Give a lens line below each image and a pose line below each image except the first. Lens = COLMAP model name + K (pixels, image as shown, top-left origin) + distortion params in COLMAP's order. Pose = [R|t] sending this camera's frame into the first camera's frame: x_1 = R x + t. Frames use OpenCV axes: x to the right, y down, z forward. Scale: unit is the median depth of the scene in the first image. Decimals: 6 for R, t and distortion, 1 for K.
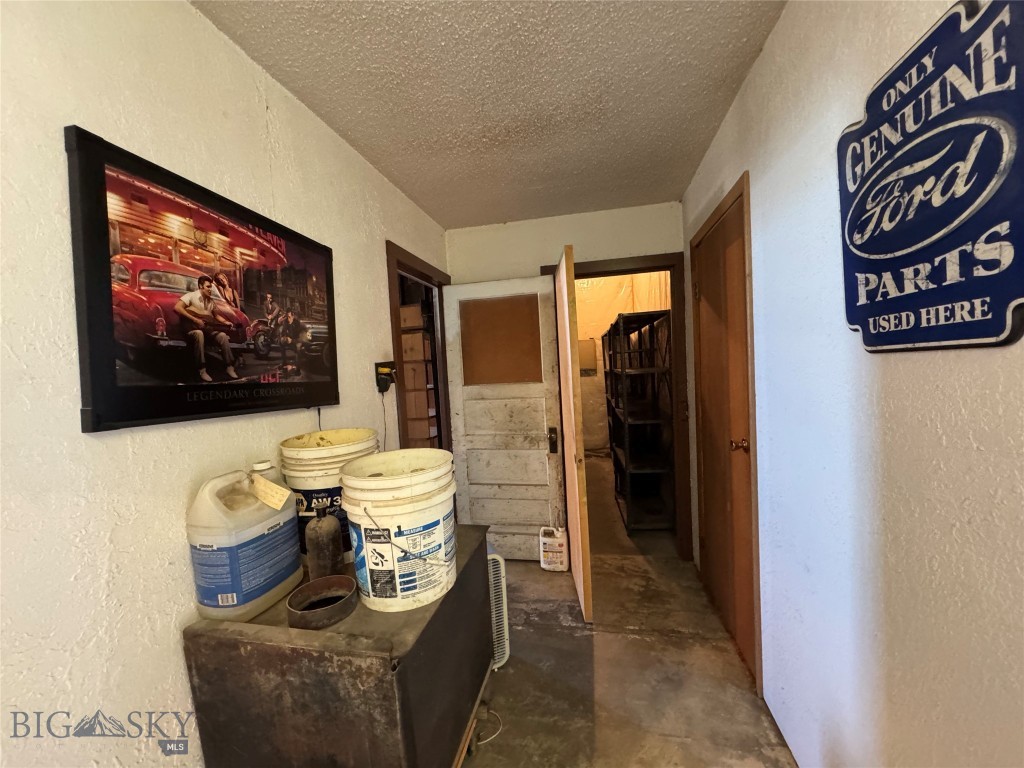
lens RADIAL K [[408.3, 0, 511.2], [0, 408.3, 380.0], [0, 0, 1]] dist [-0.002366, -0.000112]
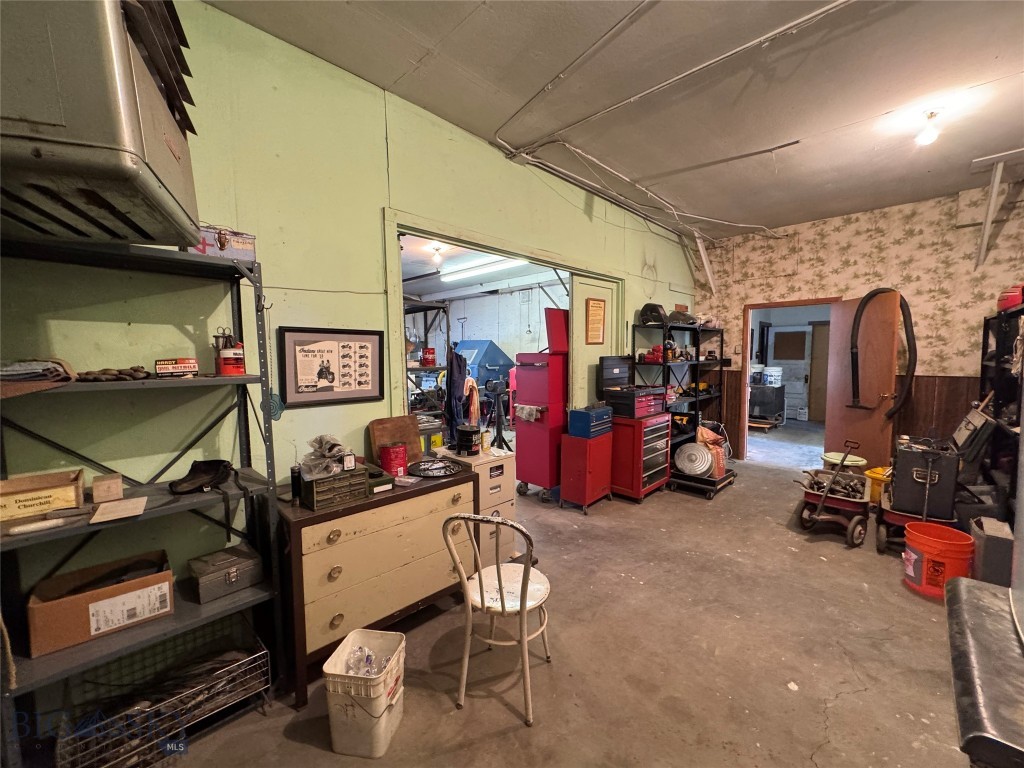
lens RADIAL K [[408.3, 0, 509.9], [0, 408.3, 388.7], [0, 0, 1]] dist [-0.002366, -0.000112]
pose [[0.828644, 0.100377, -0.550703, -0.048614], [-0.058288, 0.993916, 0.093456, 0.062150], [0.556733, -0.045342, 0.829453, -2.762187]]
